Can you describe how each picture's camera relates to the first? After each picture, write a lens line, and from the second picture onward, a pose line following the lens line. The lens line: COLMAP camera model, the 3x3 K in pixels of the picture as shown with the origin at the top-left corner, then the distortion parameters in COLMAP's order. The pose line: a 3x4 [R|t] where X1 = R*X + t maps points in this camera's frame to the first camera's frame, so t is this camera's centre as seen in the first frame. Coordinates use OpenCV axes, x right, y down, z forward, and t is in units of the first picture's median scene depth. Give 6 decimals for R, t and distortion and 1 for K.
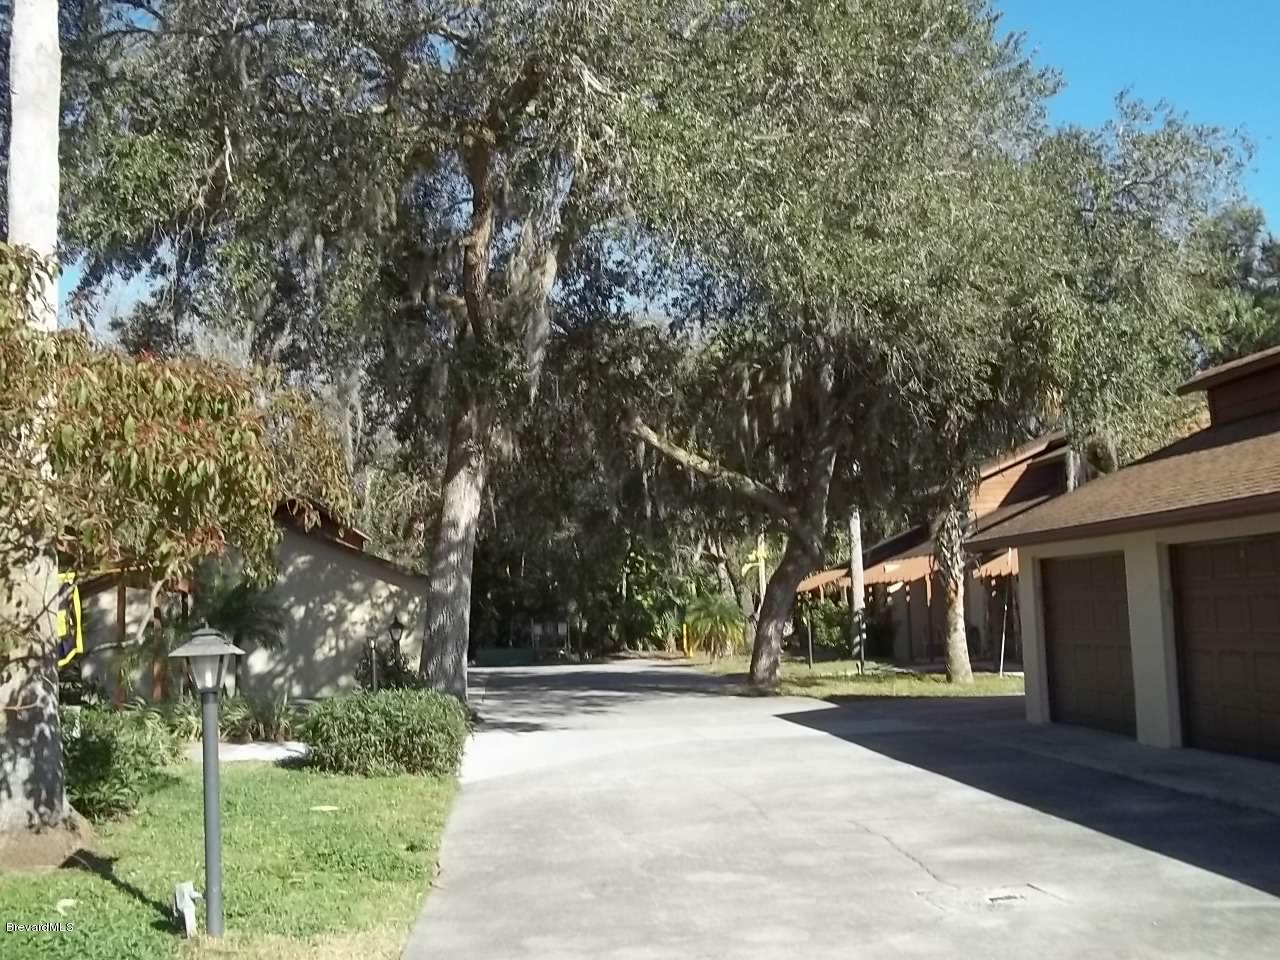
lens RADIAL K [[1383.3, 0, 678.4], [0, 1383.3, 477.6], [0, 0, 1]] dist [-0.037416, -0.039493]
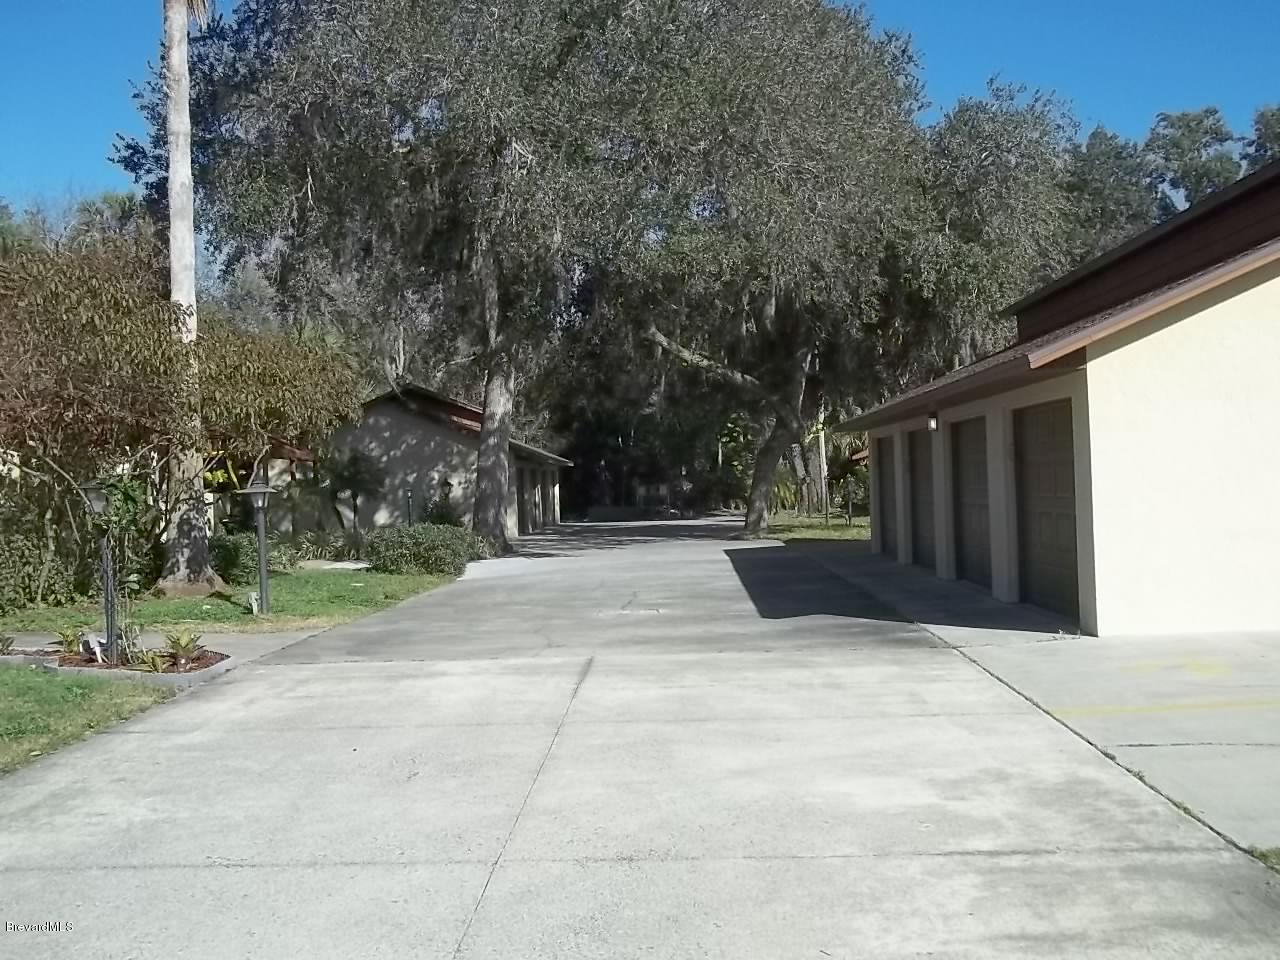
lens RADIAL K [[1383.3, 0, 678.4], [0, 1383.3, 477.6], [0, 0, 1]] dist [-0.037416, -0.039493]
pose [[0.991469, -0.001254, -0.130340, 0.226988], [0.013999, 0.995194, 0.096916, -0.038532], [0.129592, -0.097914, 0.986721, -0.408301]]
